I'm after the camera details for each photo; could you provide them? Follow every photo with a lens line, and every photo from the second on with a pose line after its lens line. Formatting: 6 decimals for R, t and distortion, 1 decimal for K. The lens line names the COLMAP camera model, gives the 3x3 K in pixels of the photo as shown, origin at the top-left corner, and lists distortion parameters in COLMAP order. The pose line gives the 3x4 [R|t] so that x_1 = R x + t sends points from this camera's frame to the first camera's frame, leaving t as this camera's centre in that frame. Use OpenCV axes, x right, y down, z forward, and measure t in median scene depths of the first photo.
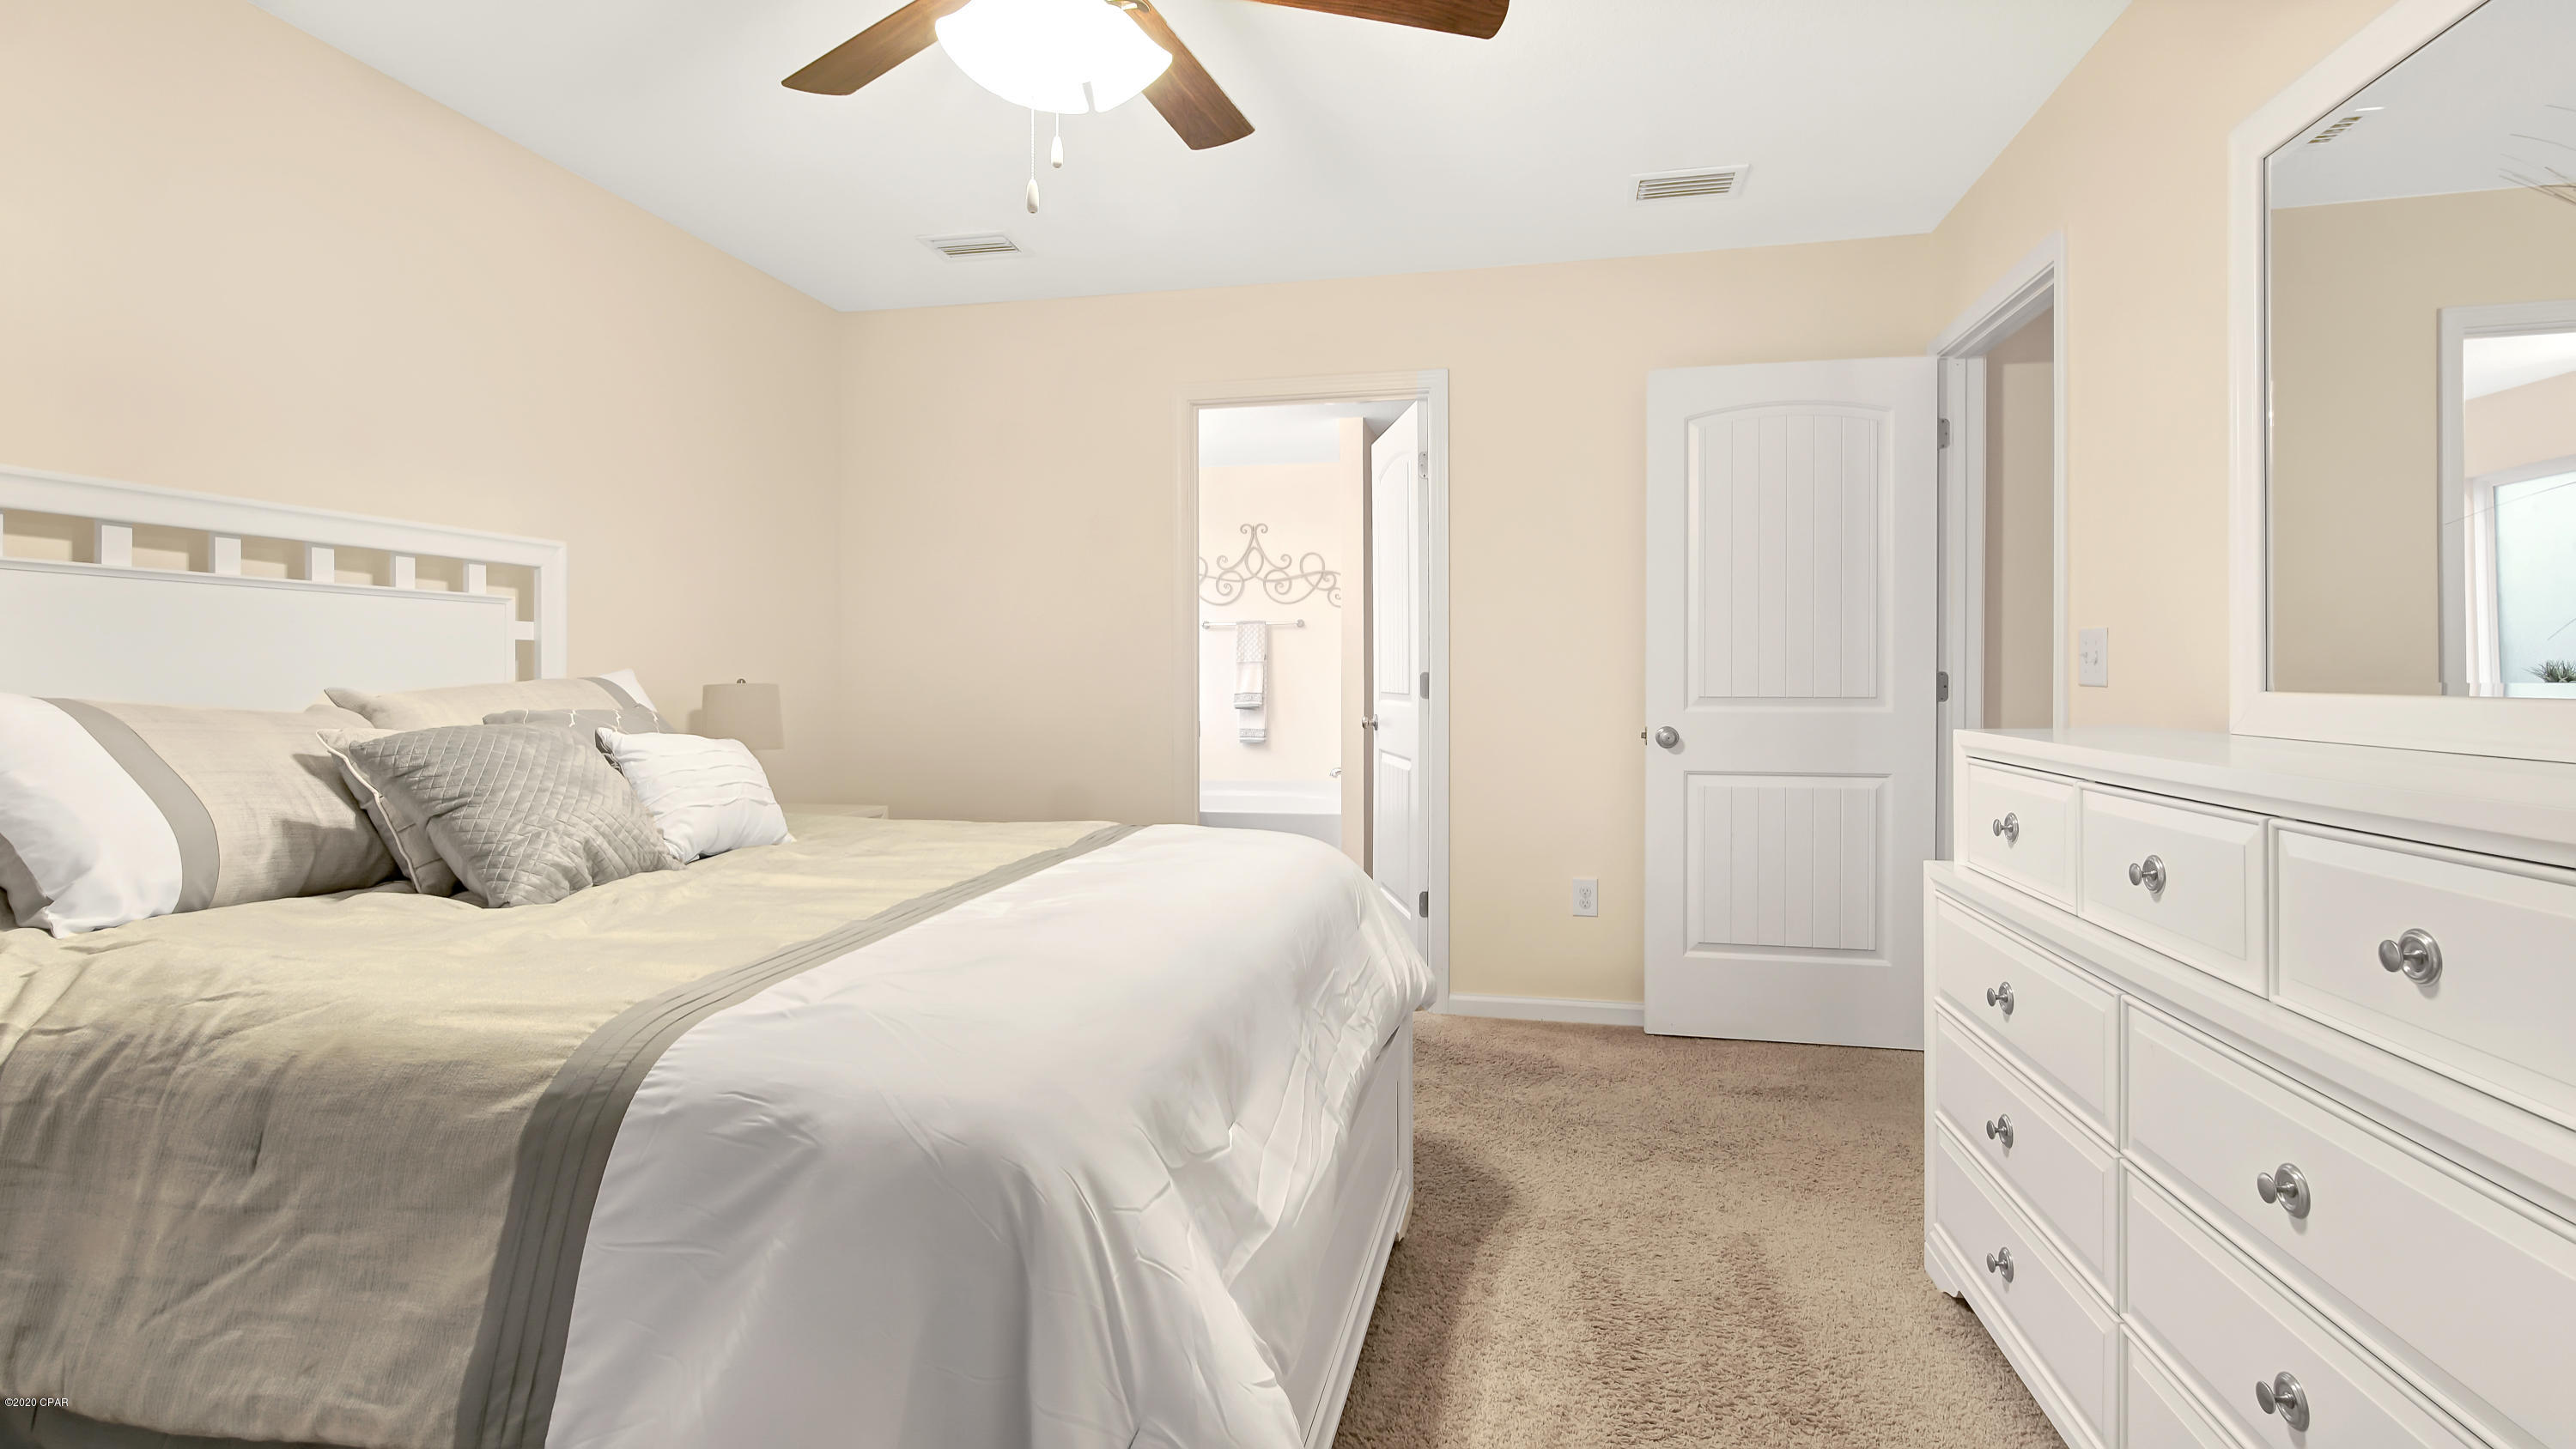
lens RADIAL K [[1180.2, 0, 1287.1], [0, 1180.2, 705.7], [0, 0, 1]] dist [-0.027011, 0.004661]
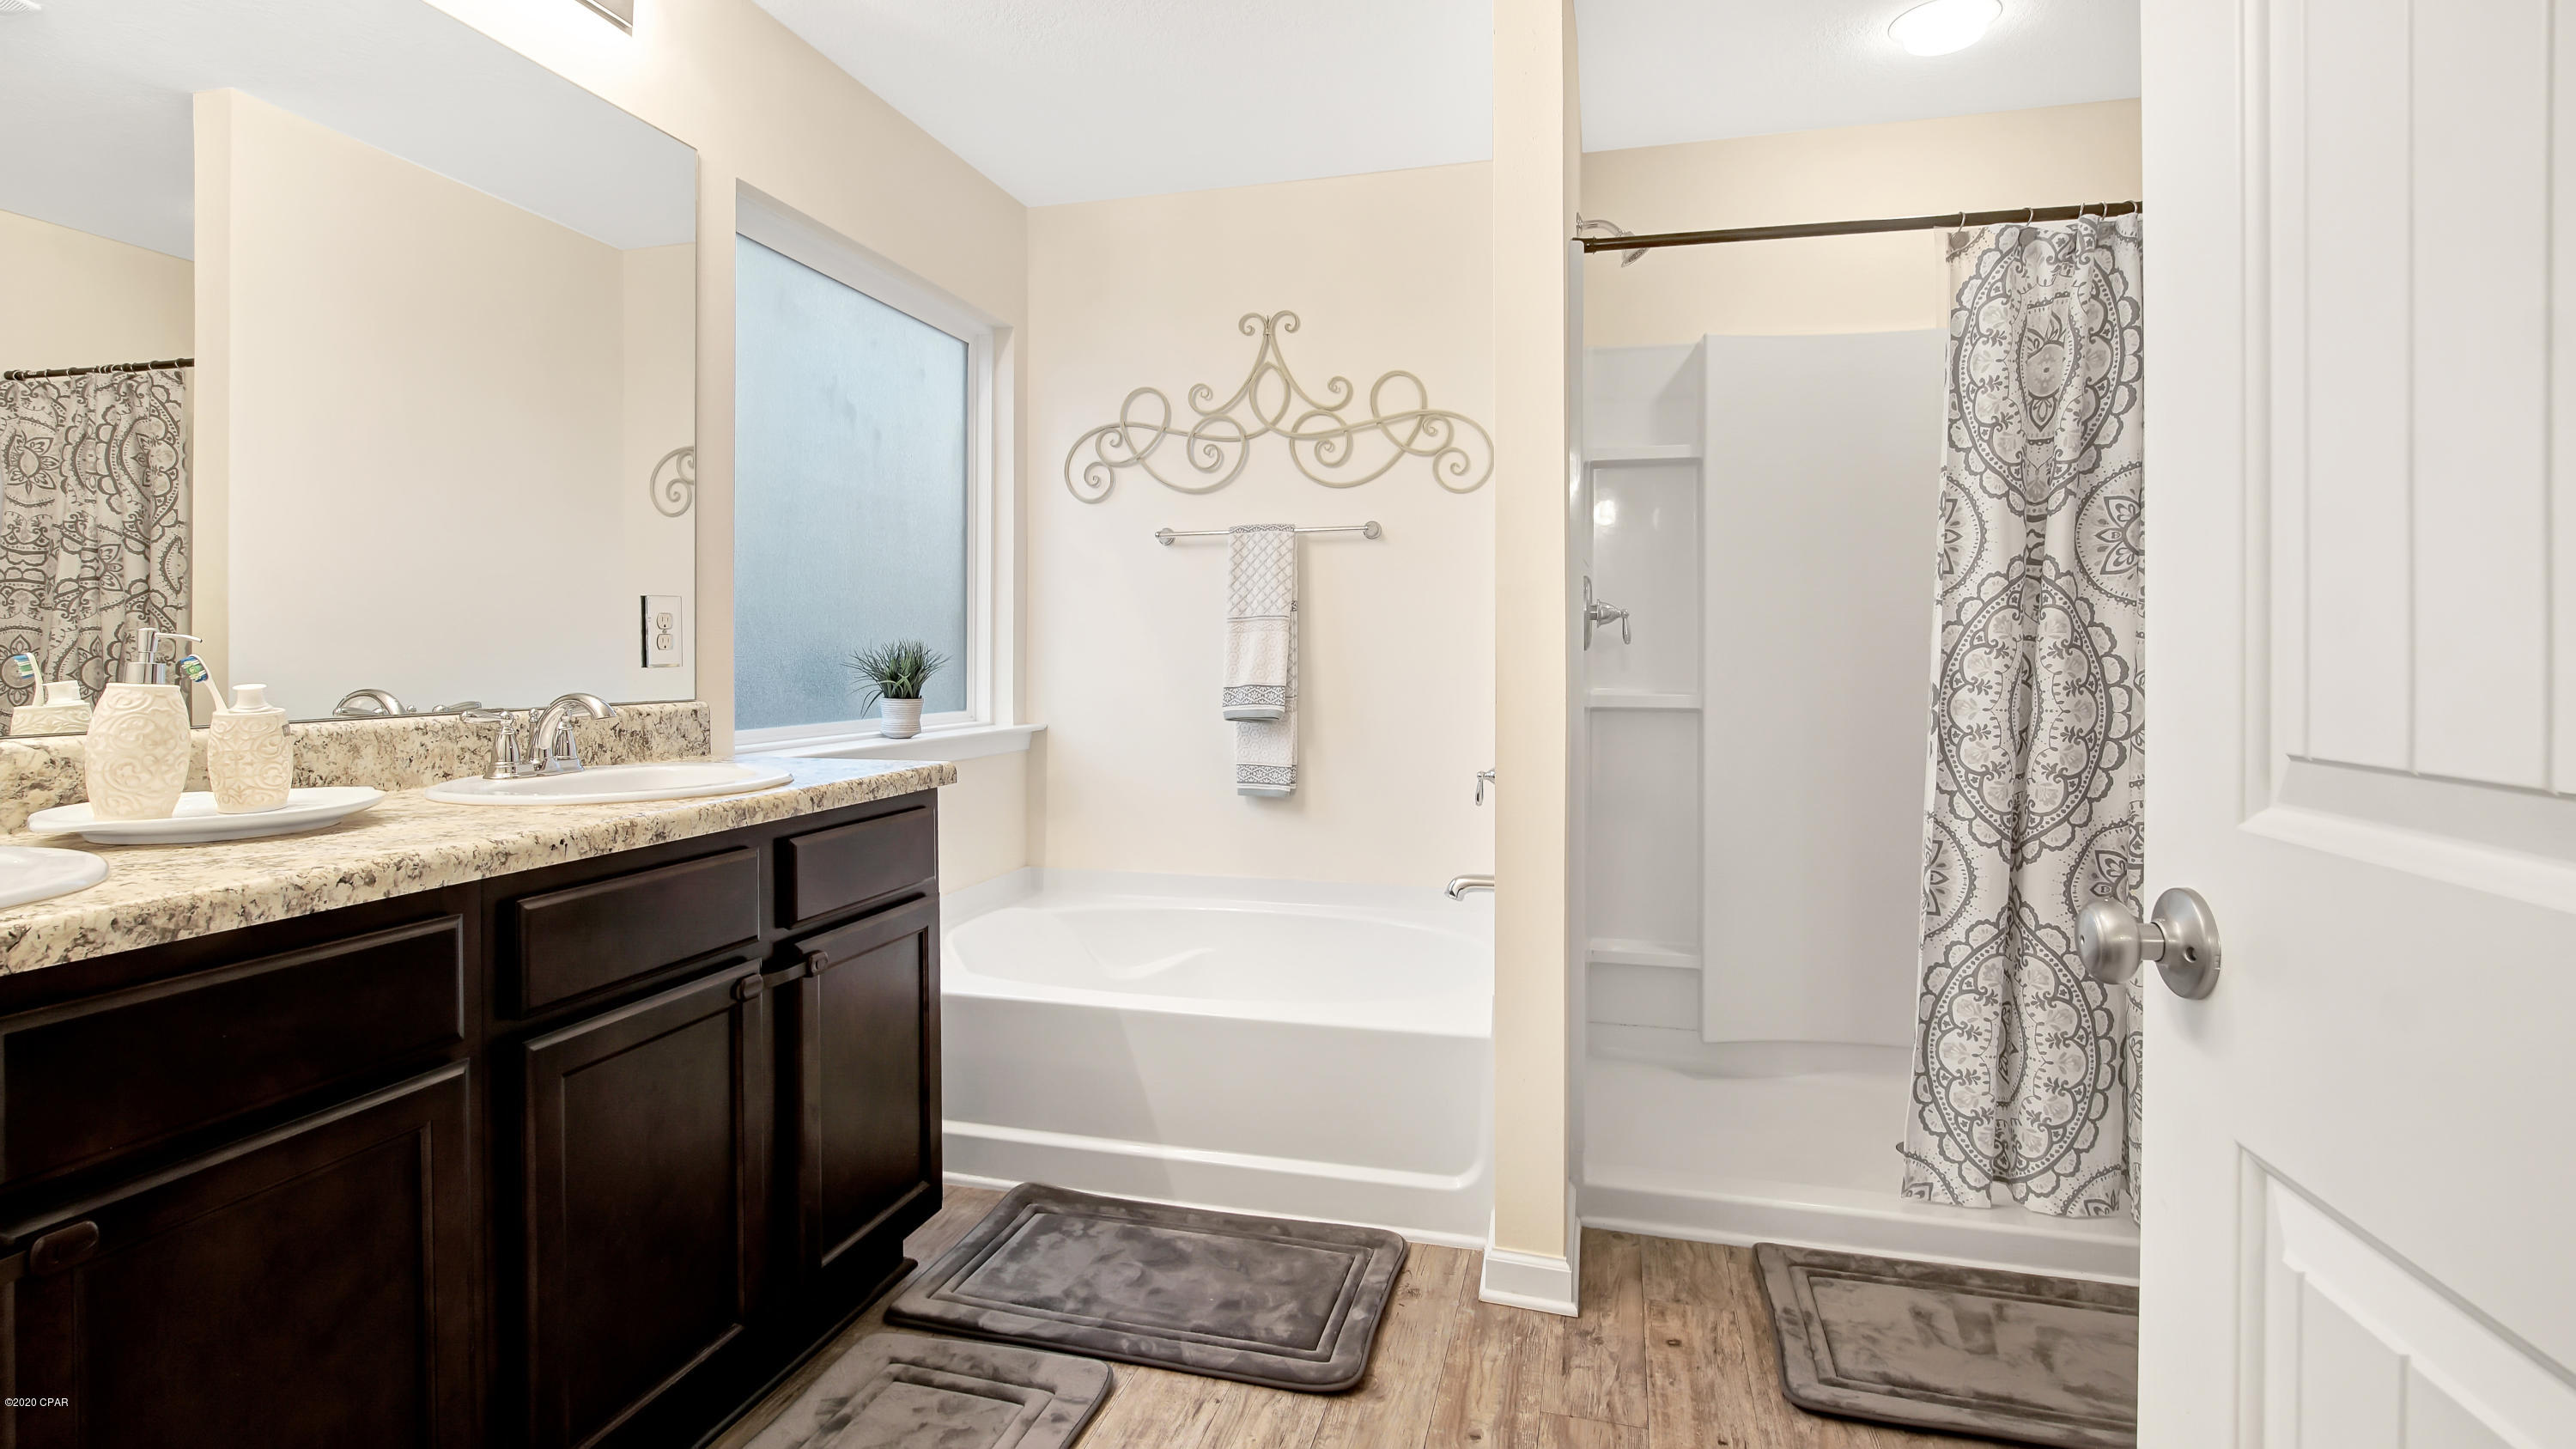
lens RADIAL K [[1180.6, 0, 1289.7], [0, 1180.6, 660.7], [0, 0, 1]] dist [-0.027011, 0.004661]
pose [[0.998793, -0.000894, -0.049104, 0.001954], [0.000500, 0.999968, -0.008029, -0.016419], [0.049110, 0.007994, 0.998761, 0.549334]]
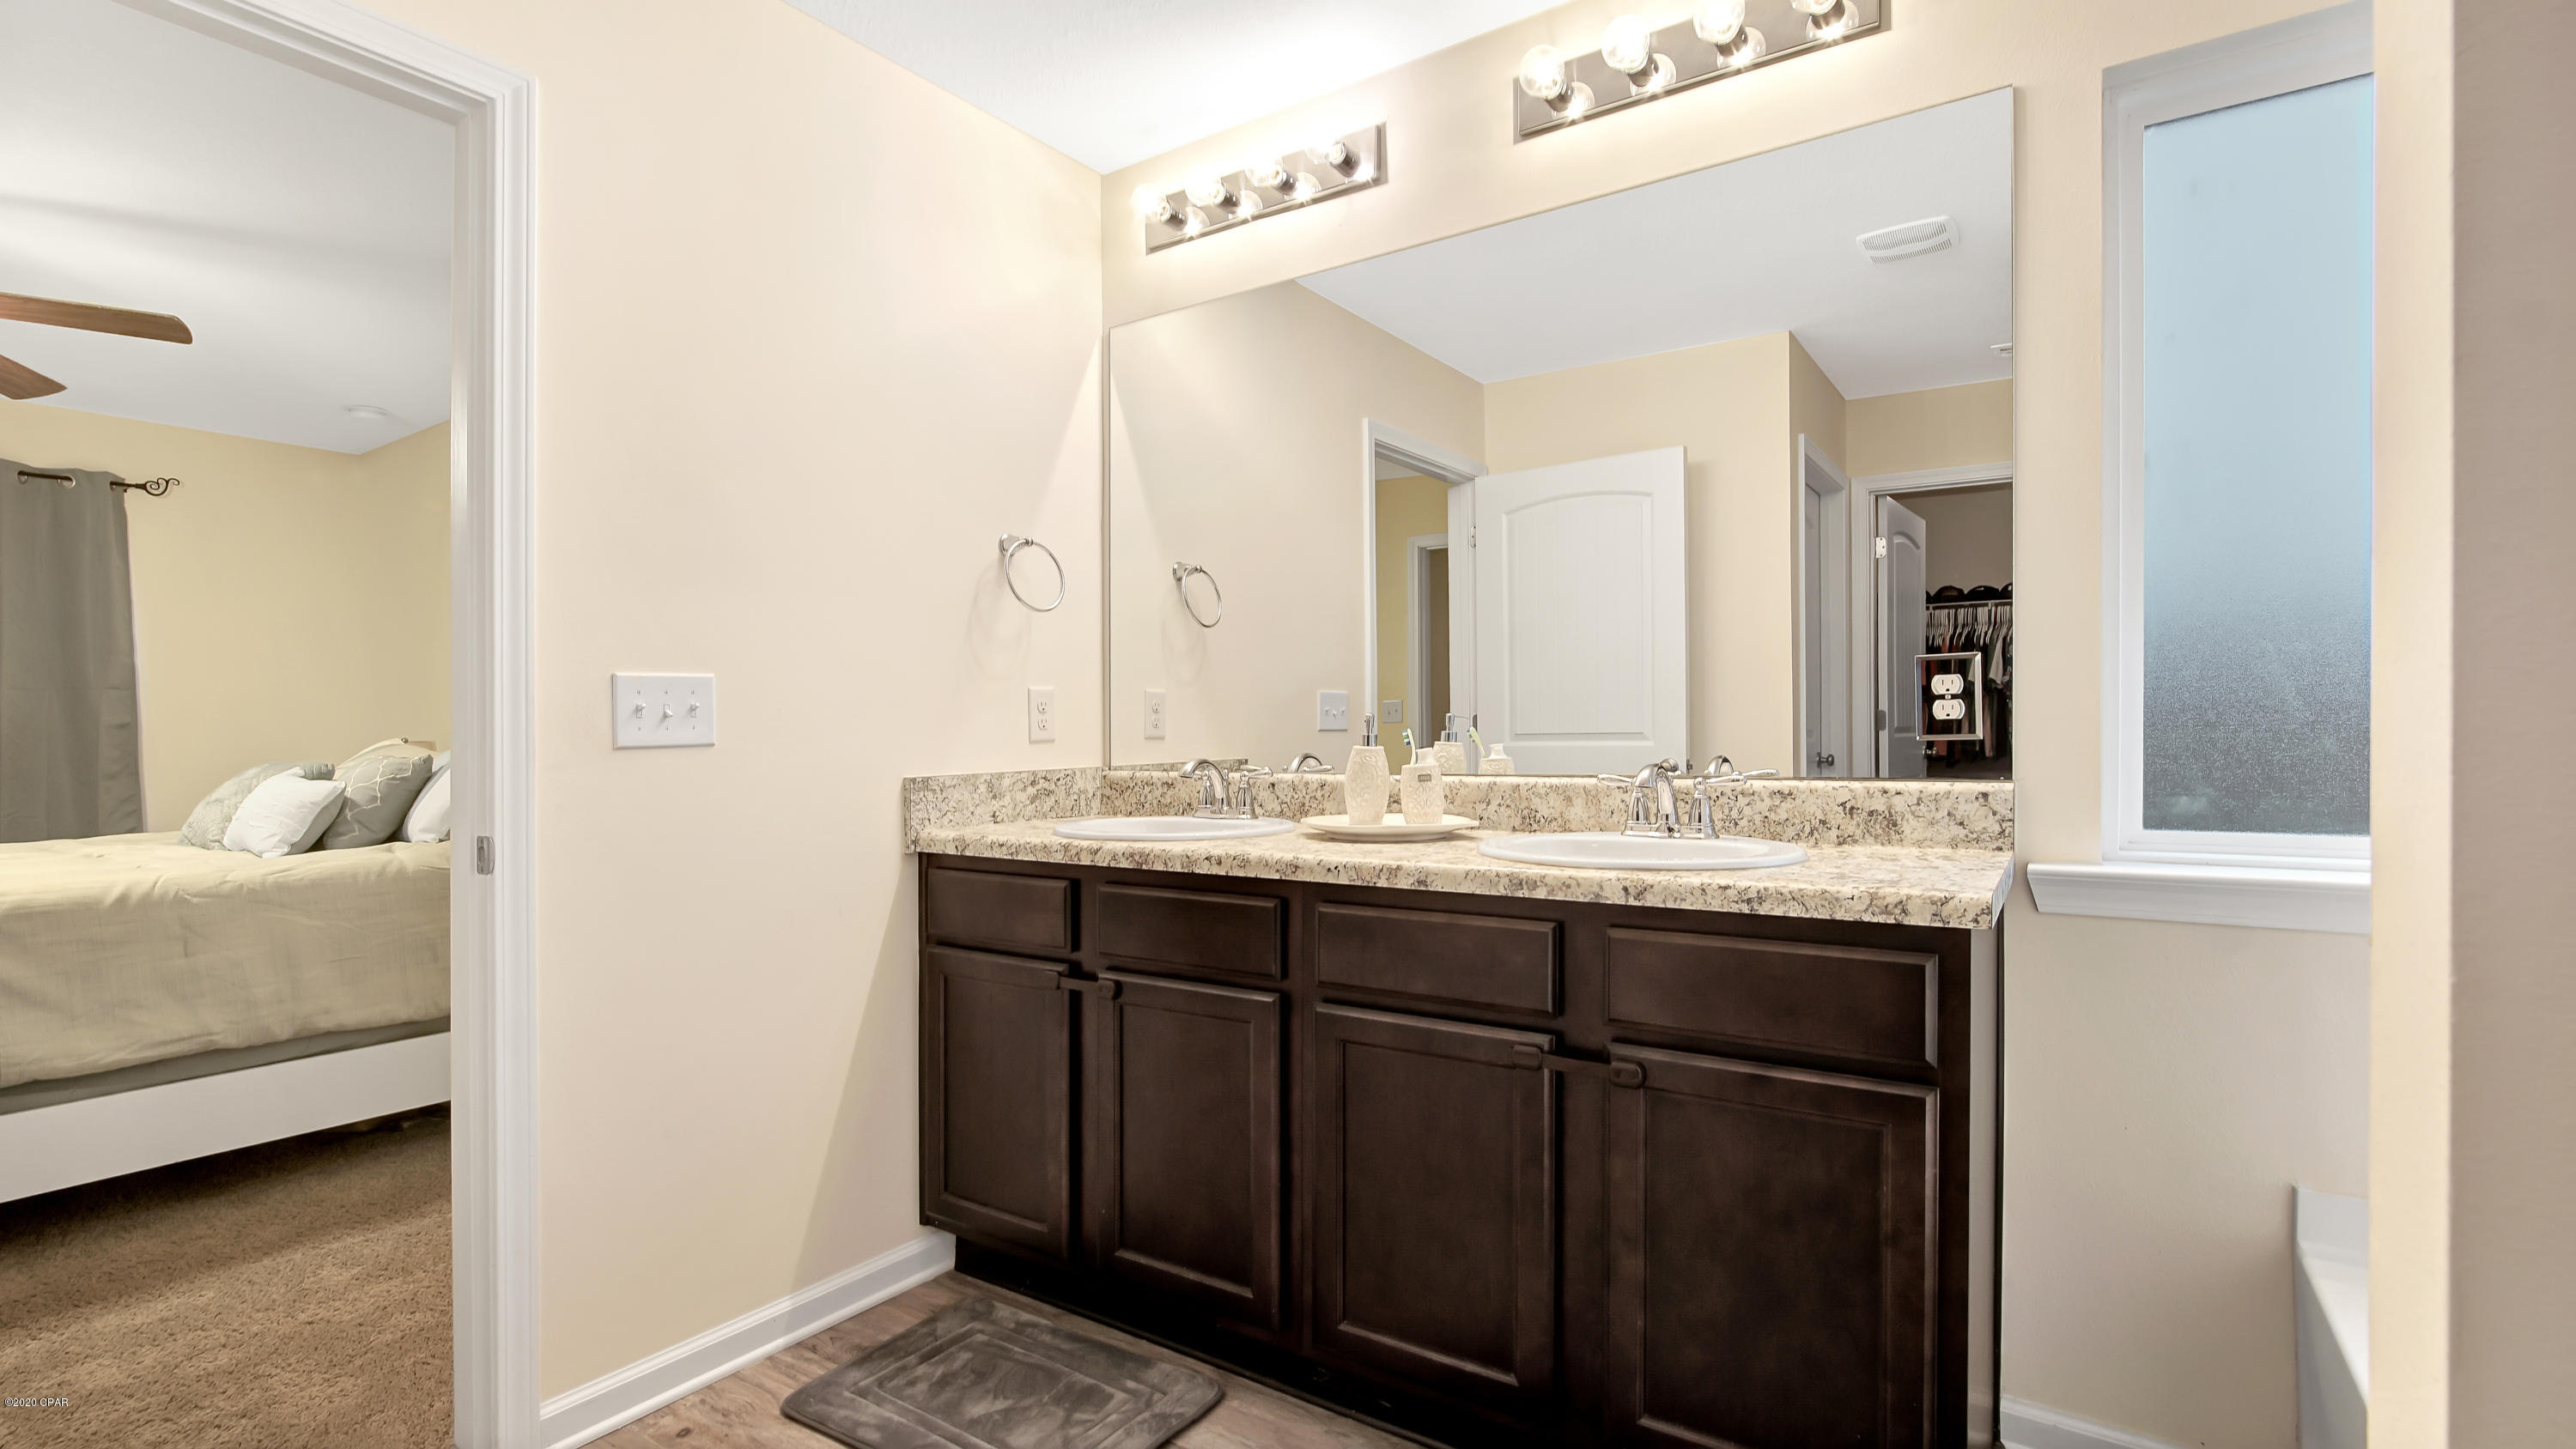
lens RADIAL K [[1180.2, 0, 1286.5], [0, 1180.2, 732.0], [0, 0, 1]] dist [-0.027011, 0.004661]
pose [[-0.365438, 0.003528, -0.930829, 0.285135], [-0.003347, 0.999981, 0.005104, -0.024435], [0.930830, 0.004981, -0.365420, 1.192901]]
